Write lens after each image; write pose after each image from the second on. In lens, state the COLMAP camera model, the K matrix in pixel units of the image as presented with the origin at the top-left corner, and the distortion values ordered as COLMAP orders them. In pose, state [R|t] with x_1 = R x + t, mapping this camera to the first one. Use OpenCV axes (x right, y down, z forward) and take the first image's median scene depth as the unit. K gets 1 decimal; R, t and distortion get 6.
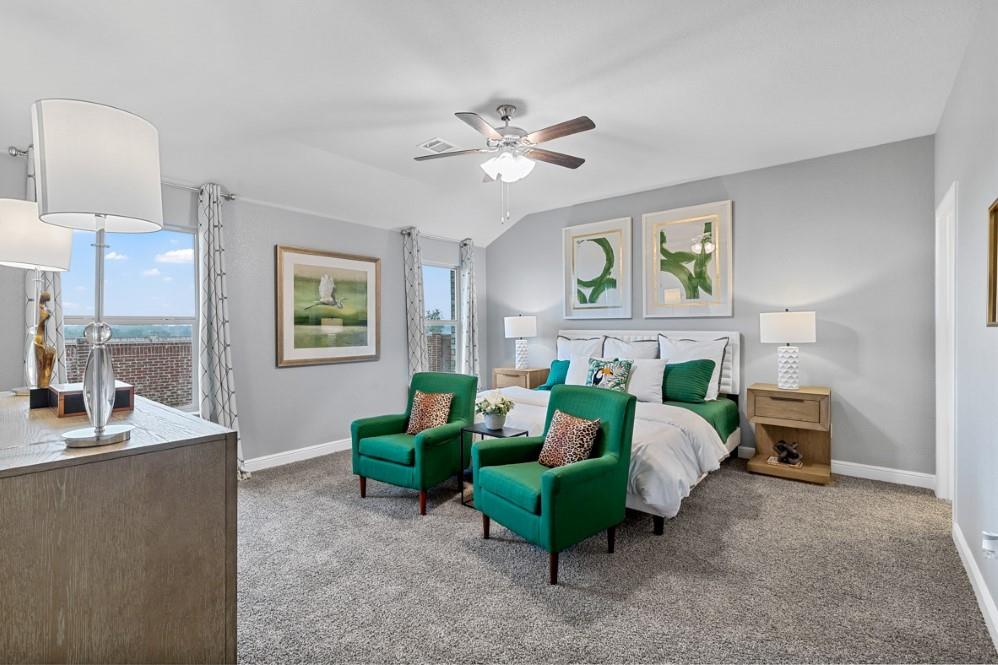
lens RADIAL K [[448.6, 0, 499.8], [0, 448.6, 330.7], [0, 0, 1]] dist [0.009495, -0.002799]
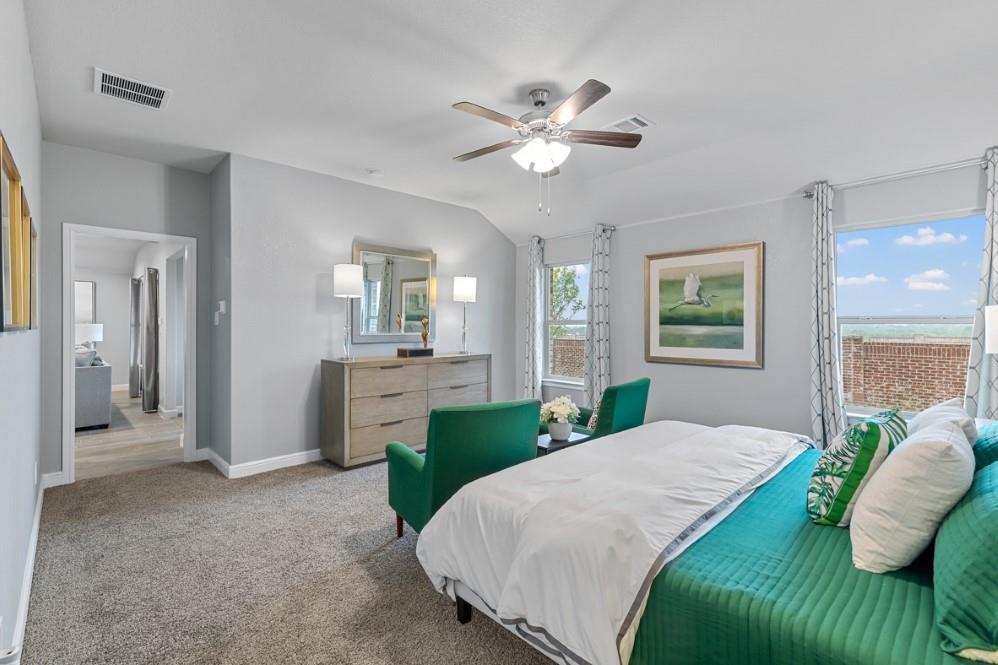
lens RADIAL K [[448.6, 0, 495.2], [0, 448.6, 329.0], [0, 0, 1]] dist [0.009495, -0.002799]
pose [[-0.120062, 0.011933, -0.992695, 0.919284], [-0.011316, 0.999846, 0.013388, -0.017430], [0.992702, 0.012840, -0.119909, 0.988828]]
